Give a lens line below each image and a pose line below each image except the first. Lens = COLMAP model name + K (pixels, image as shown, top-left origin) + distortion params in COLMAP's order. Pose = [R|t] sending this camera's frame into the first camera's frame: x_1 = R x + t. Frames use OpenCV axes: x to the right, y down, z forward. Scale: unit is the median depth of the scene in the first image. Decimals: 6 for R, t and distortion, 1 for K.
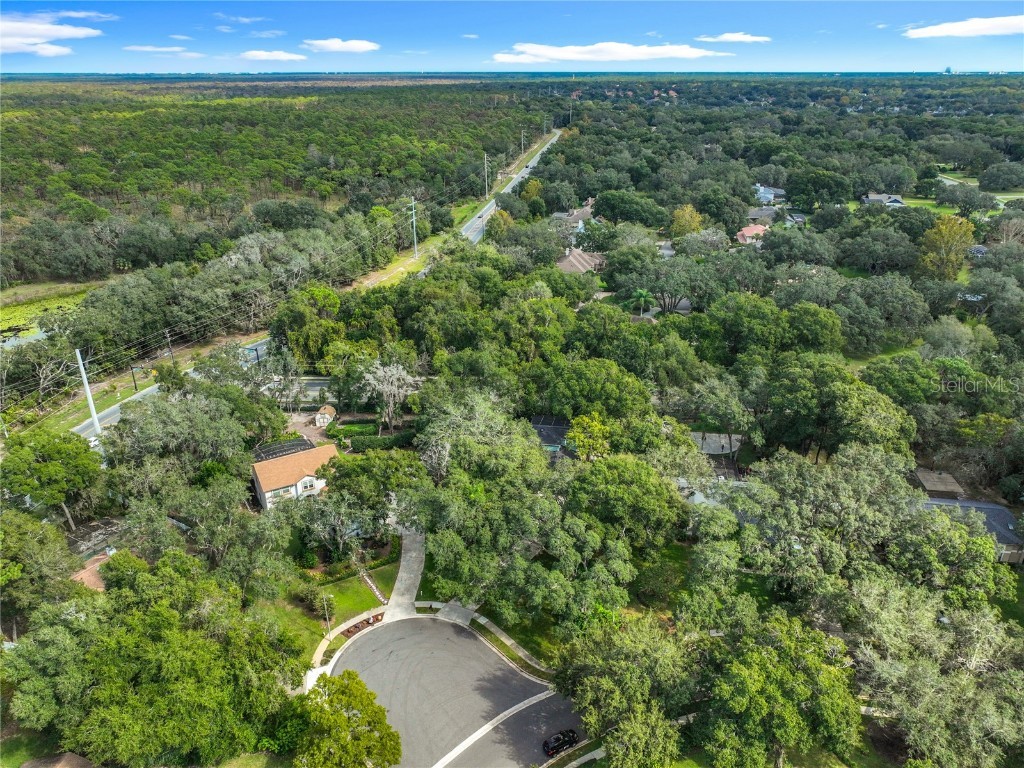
lens RADIAL K [[728.0, 0, 510.7], [0, 728.0, 379.7], [0, 0, 1]] dist [0.030739, -0.000827]
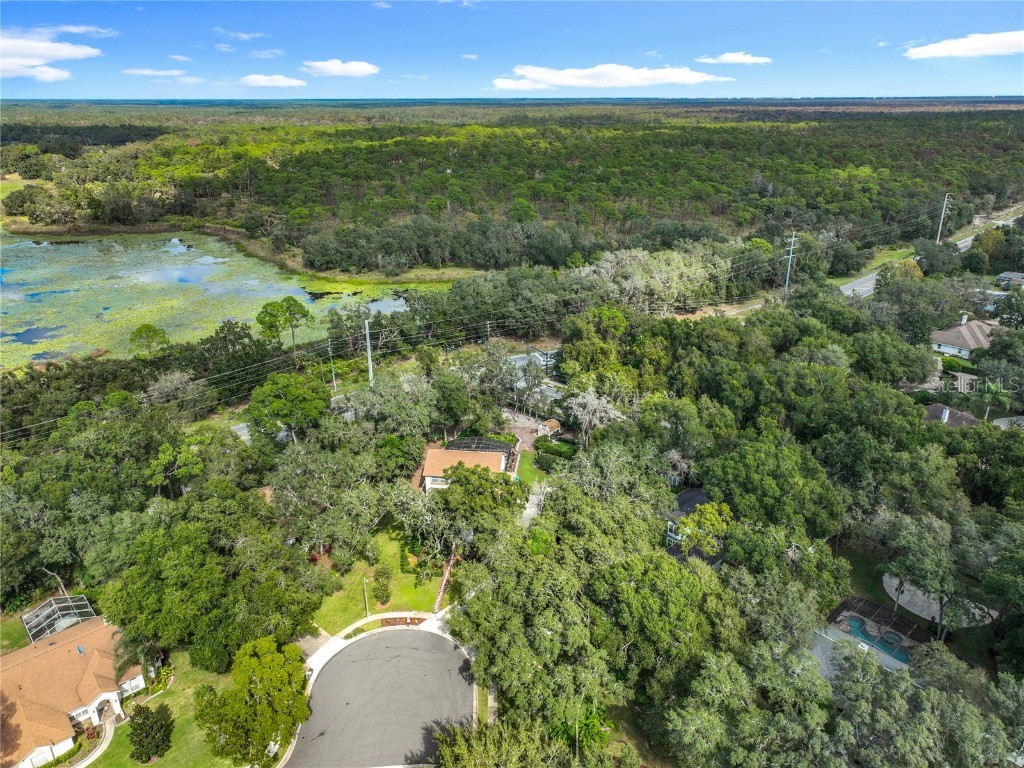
lens RADIAL K [[728.0, 0, 510.7], [0, 728.0, 379.7], [0, 0, 1]] dist [0.030739, -0.000827]
pose [[0.795057, 0.231334, -0.560686, 0.422394], [-0.247494, 0.967684, 0.048308, -0.084994], [0.553743, 0.100359, 0.826618, 0.192565]]
